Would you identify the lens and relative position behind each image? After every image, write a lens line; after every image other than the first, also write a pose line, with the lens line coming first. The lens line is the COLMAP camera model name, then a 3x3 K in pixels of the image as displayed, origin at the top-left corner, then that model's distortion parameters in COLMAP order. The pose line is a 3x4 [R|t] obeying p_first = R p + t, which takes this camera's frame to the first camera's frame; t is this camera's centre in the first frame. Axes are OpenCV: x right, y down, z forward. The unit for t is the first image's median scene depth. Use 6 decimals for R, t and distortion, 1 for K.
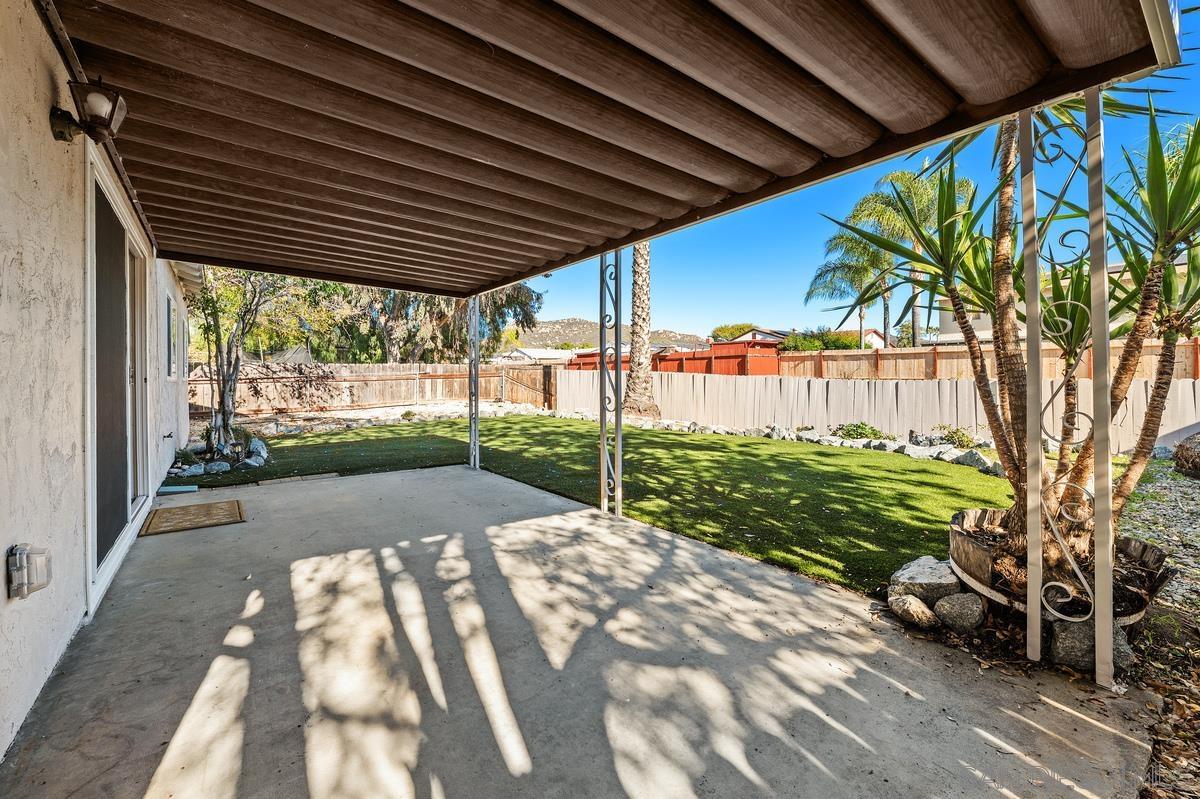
lens RADIAL K [[491.5, 0, 588.4], [0, 491.5, 379.4], [0, 0, 1]] dist [0.001746, 0.000062]
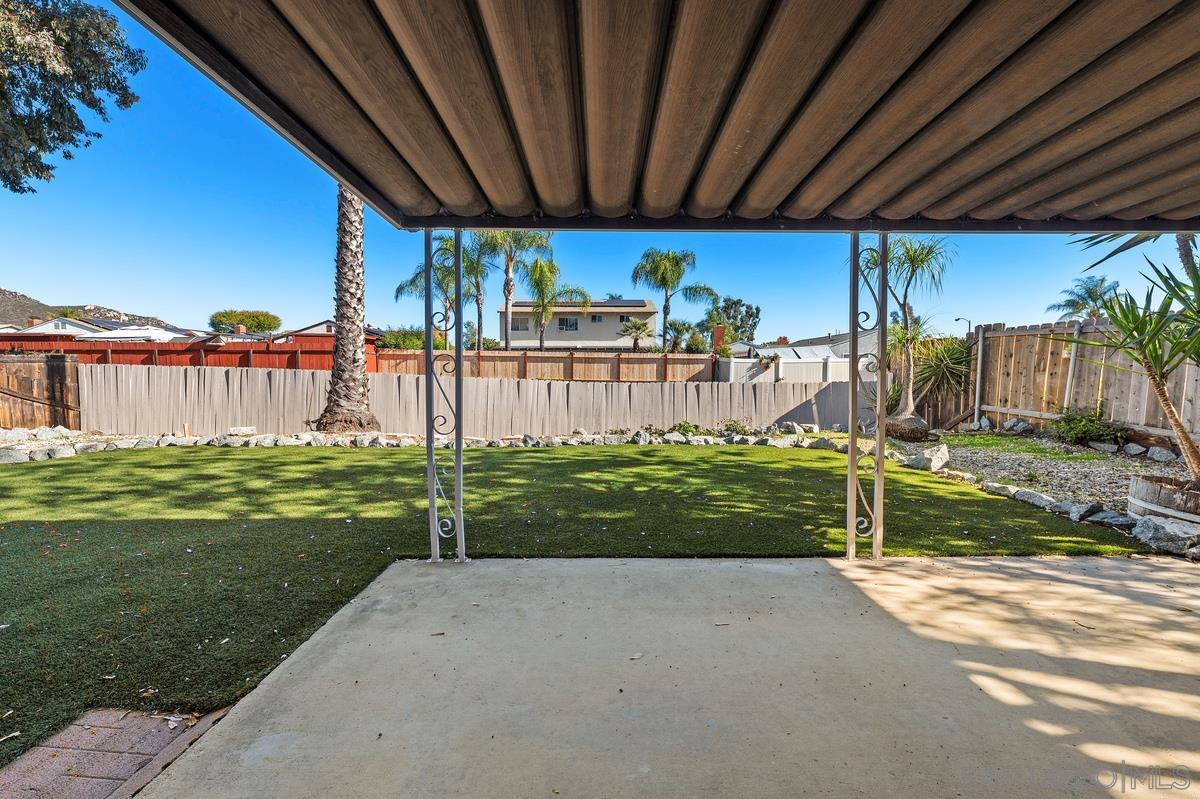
lens RADIAL K [[490.1, 0, 600.0], [0, 490.1, 399.5], [0, 0, 1]] dist [0.001629, 0.000119]
pose [[0.593314, -0.033266, 0.804284, -0.958854], [-0.003987, 0.999012, 0.044262, -0.027428], [-0.804962, -0.029468, 0.592595, 0.981313]]
